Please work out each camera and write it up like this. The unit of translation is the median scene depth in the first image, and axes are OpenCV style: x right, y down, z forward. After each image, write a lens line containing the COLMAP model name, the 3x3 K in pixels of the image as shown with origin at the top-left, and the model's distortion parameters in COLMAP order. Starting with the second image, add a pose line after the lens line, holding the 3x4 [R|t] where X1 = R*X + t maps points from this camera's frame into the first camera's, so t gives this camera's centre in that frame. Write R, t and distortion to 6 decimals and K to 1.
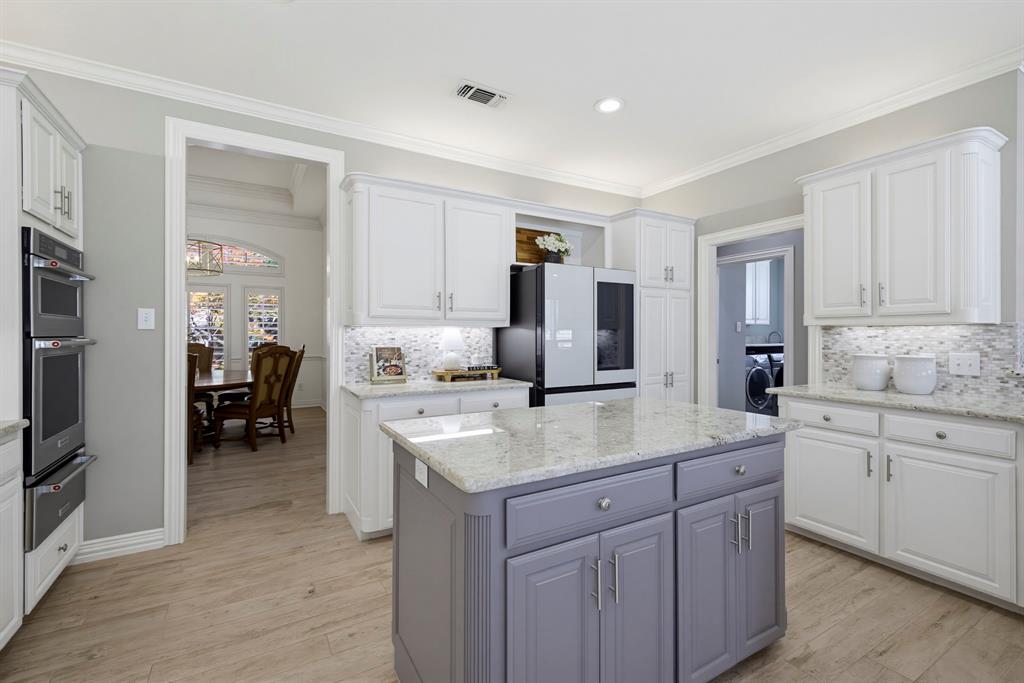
lens RADIAL K [[448.7, 0, 510.8], [0, 448.7, 335.9], [0, 0, 1]] dist [0.010650, 0.000024]
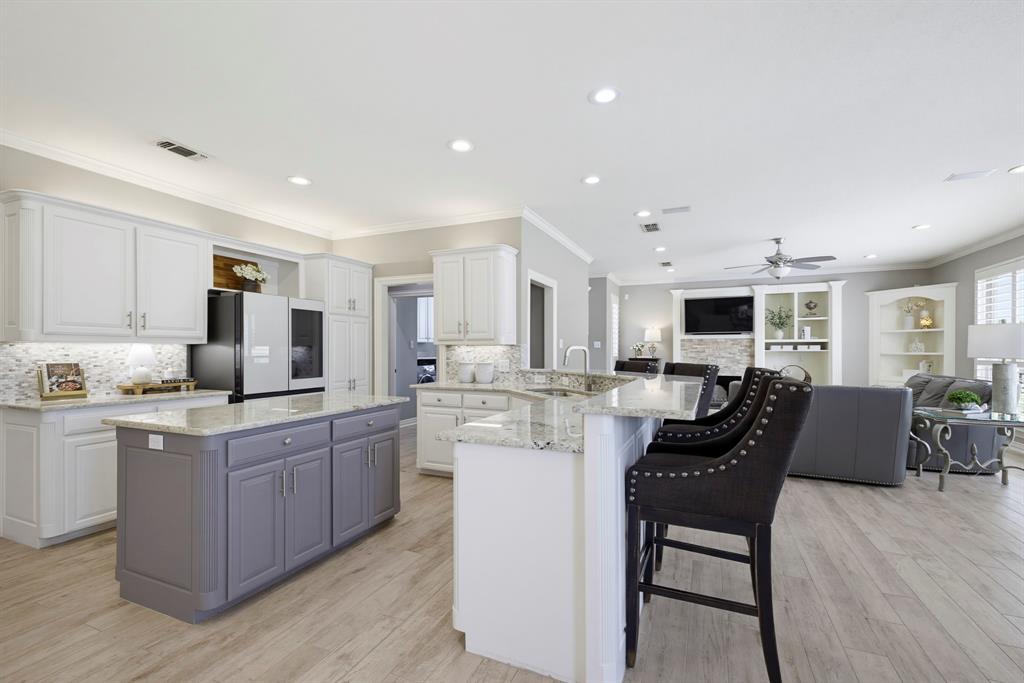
lens RADIAL K [[447.8, 0, 511.2], [0, 447.8, 350.2], [0, 0, 1]] dist [0.006923, -0.000702]
pose [[0.808923, -0.000922, 0.587913, -0.050163], [0.002662, 0.999994, -0.002094, 0.000517], [-0.587908, 0.003259, 0.808921, -0.390058]]
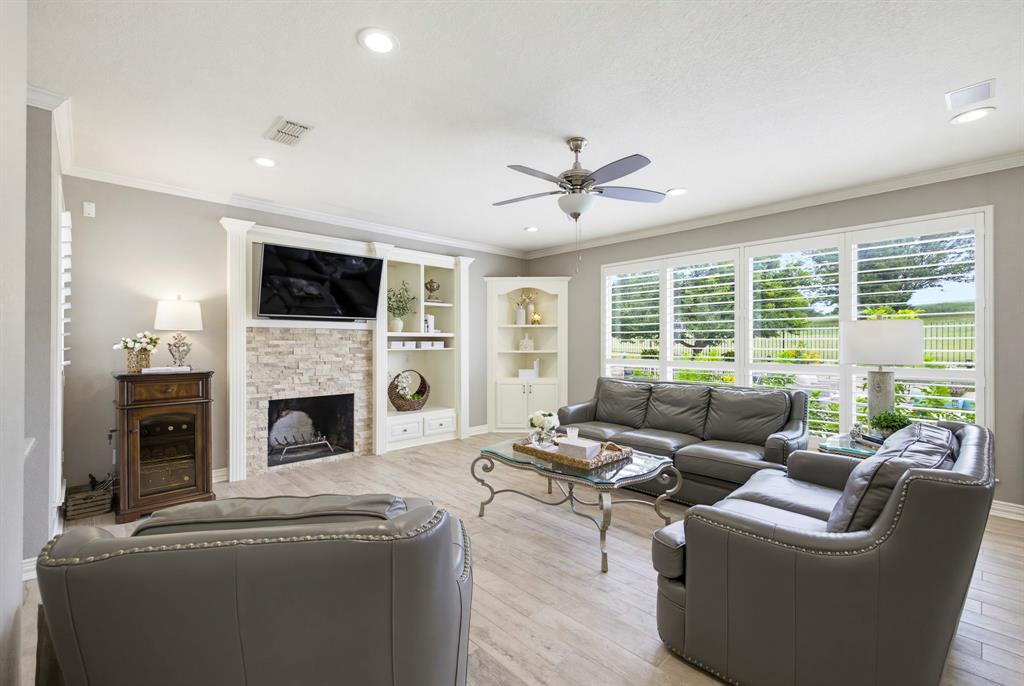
lens RADIAL K [[448.7, 0, 510.8], [0, 448.7, 337.4], [0, 0, 1]] dist [0.010650, 0.000024]
pose [[-0.227333, 0.010499, 0.973761, 0.986391], [0.002622, 0.999945, -0.010169, -0.025463], [-0.973814, 0.000241, -0.227348, 0.799011]]
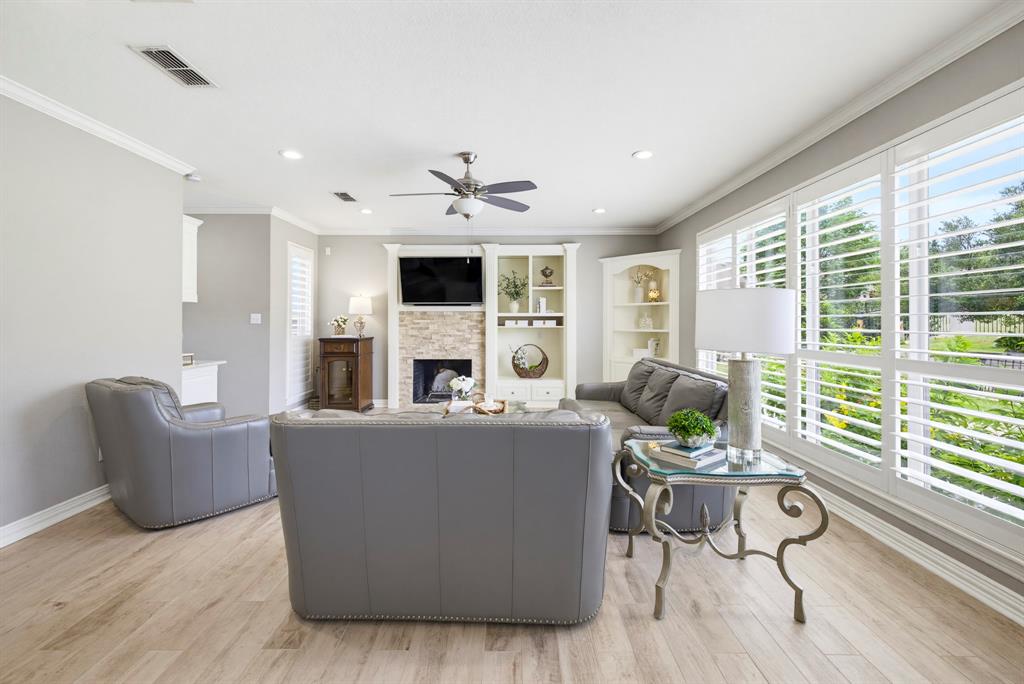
lens RADIAL K [[442.1, 0, 503.8], [0, 442.1, 320.2], [0, 0, 1]] dist [0.001328, -0.000054]
pose [[0.515440, 0.002226, 0.856923, 0.954745], [0.002668, 0.999988, -0.004203, -0.021012], [-0.856922, 0.004452, 0.515427, -0.223609]]
